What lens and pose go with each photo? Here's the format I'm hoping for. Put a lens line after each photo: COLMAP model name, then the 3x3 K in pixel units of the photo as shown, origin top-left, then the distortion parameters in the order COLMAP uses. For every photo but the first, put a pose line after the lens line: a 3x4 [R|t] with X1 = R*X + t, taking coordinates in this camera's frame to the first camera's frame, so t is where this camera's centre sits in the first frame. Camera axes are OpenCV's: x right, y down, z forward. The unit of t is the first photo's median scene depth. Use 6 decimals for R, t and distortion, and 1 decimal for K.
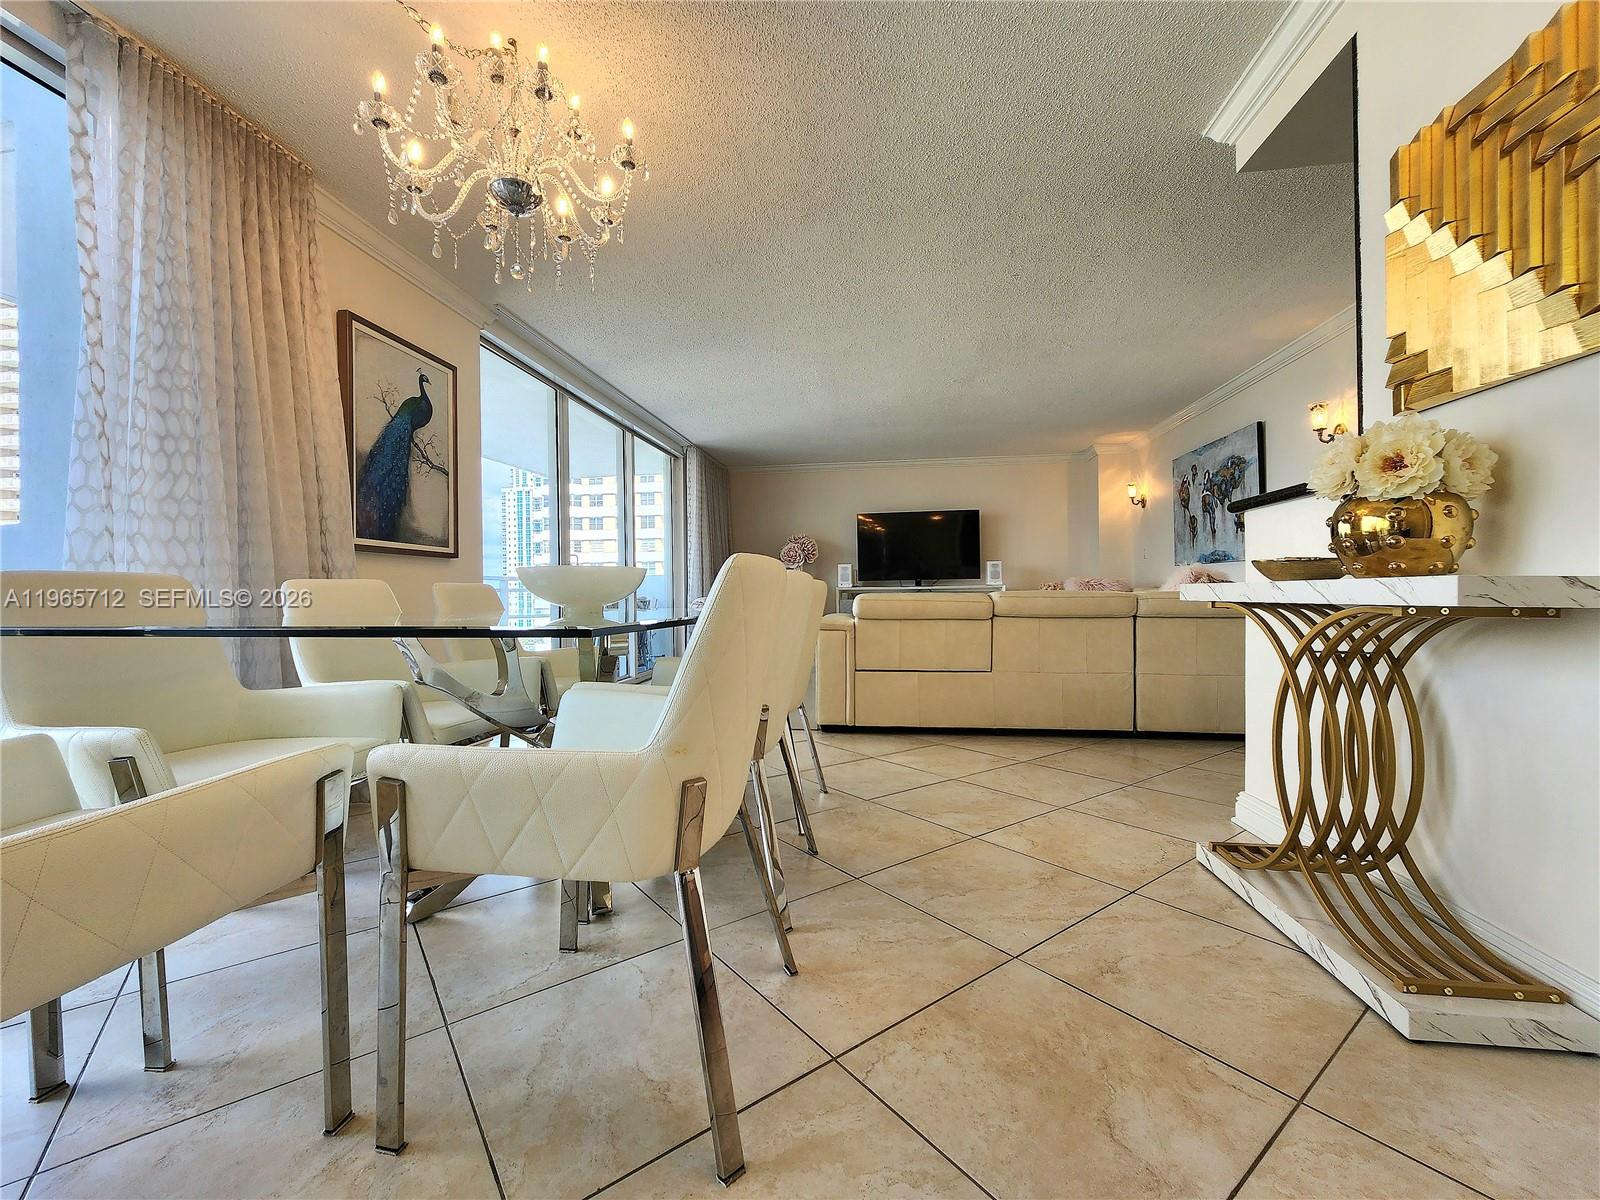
lens RADIAL K [[655.5, 0, 801.5], [0, 655.5, 597.1], [0, 0, 1]] dist [0.004509, -0.000517]
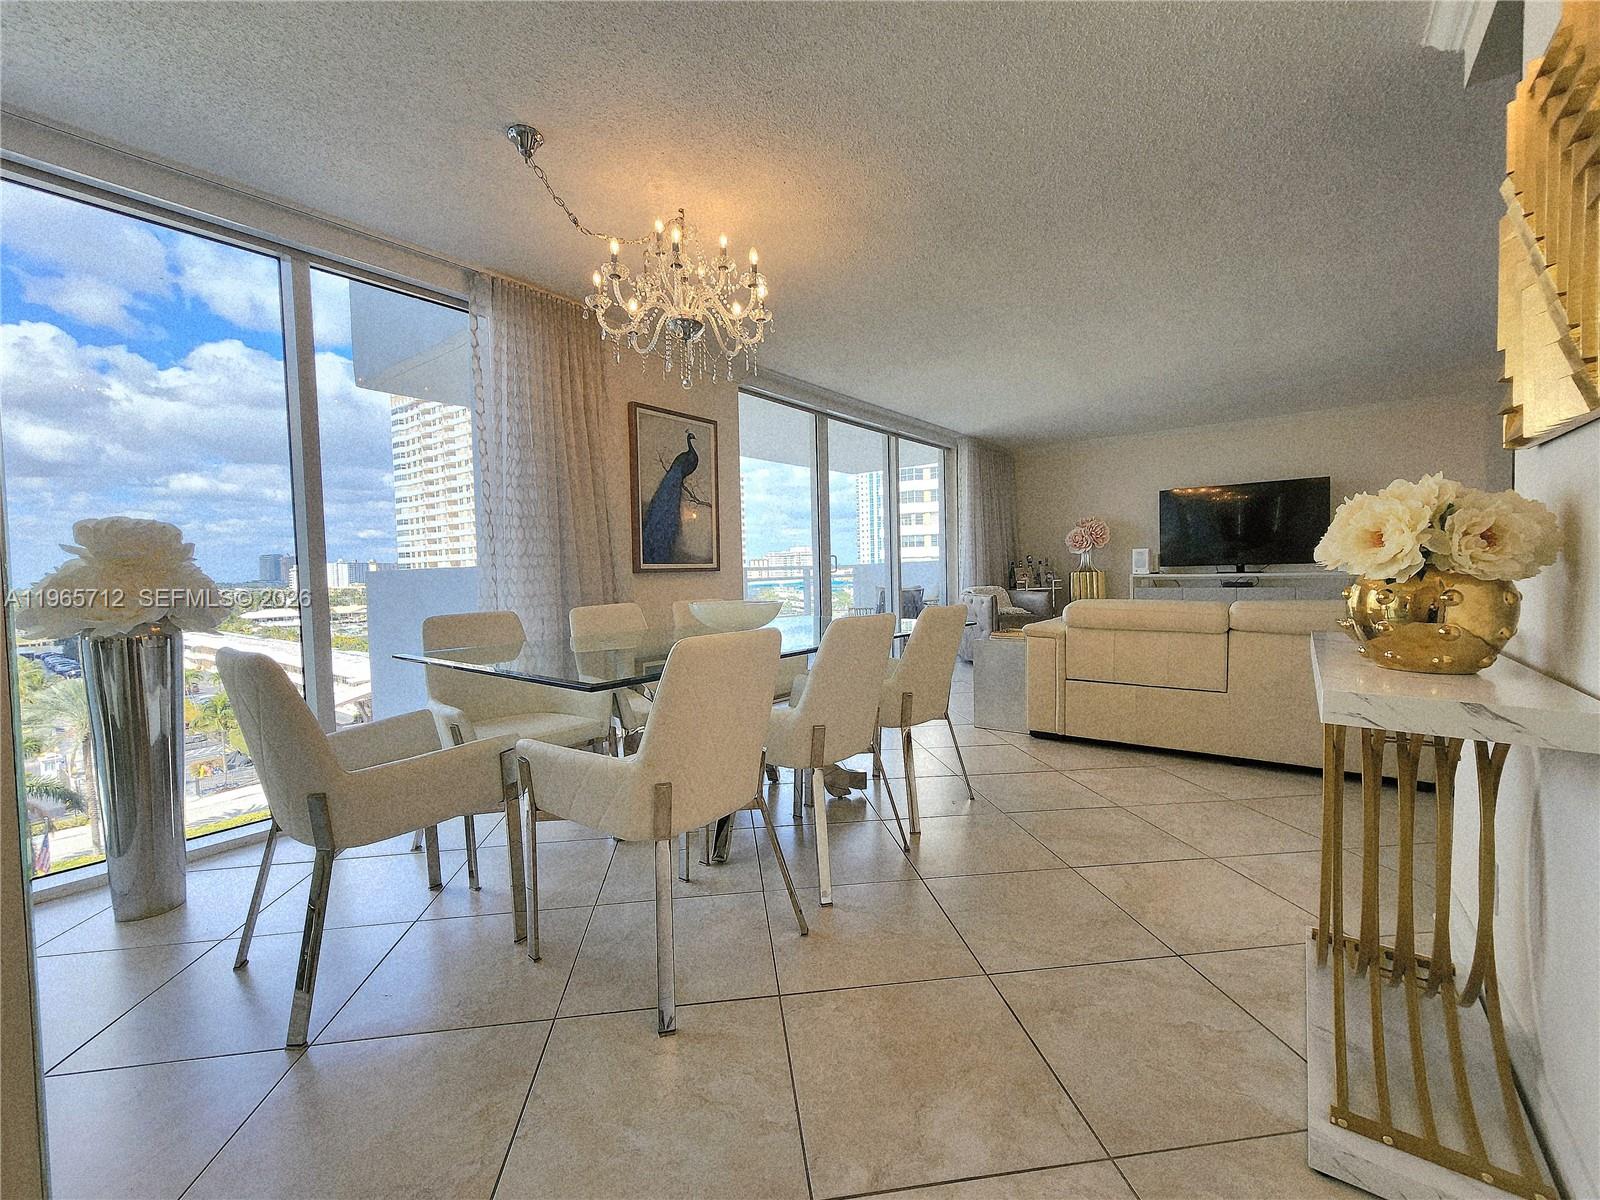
lens RADIAL K [[655.5, 0, 791.7], [0, 655.5, 599.1], [0, 0, 1]] dist [0.004509, -0.000517]
pose [[0.869044, 0.012278, -0.494582, 0.292639], [0.010368, 0.999020, 0.043019, -0.073793], [0.494626, -0.042513, 0.868066, -0.058533]]
